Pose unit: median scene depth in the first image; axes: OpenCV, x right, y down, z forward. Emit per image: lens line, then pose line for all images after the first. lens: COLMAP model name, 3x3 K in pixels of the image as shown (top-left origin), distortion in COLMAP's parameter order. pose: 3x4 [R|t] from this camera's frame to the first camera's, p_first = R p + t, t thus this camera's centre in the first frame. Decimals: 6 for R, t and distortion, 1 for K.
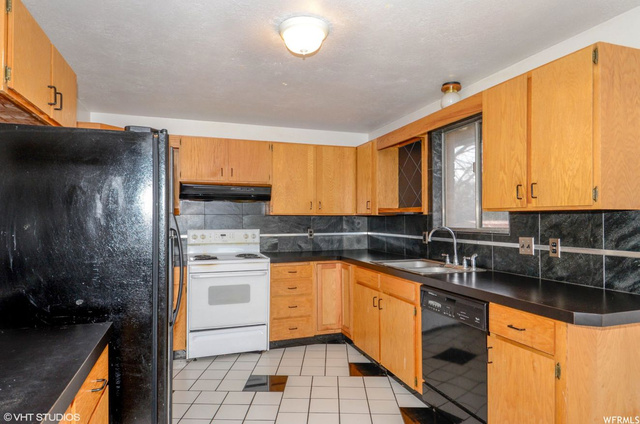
lens RADIAL K [[394.0, 0, 320.0], [0, 394.0, 212.0], [0, 0, 1]] dist [0.001090, -0.000788]
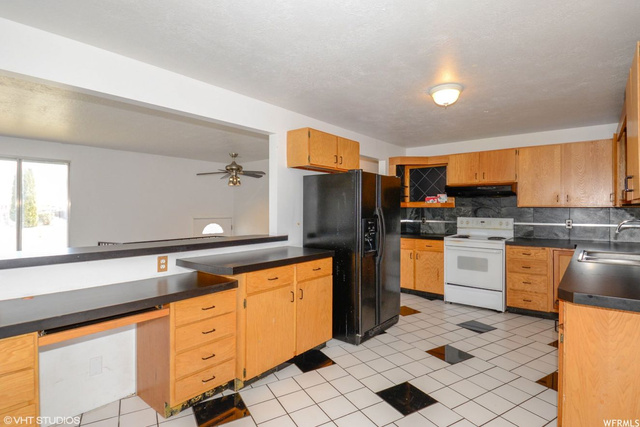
lens RADIAL K [[326.2, 0, 320.0], [0, 326.2, 213.5], [0, 0, 1]] dist [-0.001014, -0.000114]
pose [[0.521000, 0.017577, -0.853376, 0.452305], [0.009251, 0.999613, 0.026237, -0.005444], [0.853507, -0.021564, 0.520635, -0.064443]]
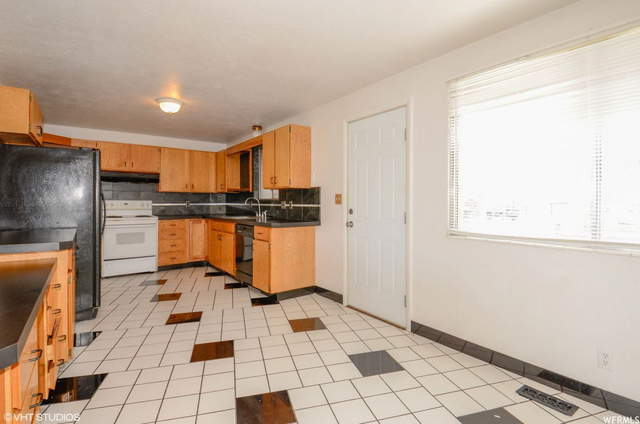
lens RADIAL K [[326.8, 0, 332.5], [0, 326.8, 200.1], [0, 0, 1]] dist [-0.001606, -0.000810]
pose [[0.946045, 0.004666, 0.324002, 0.123027], [-0.008431, 0.999912, 0.010217, 0.024787], [-0.323926, -0.012397, 0.946001, -0.551455]]
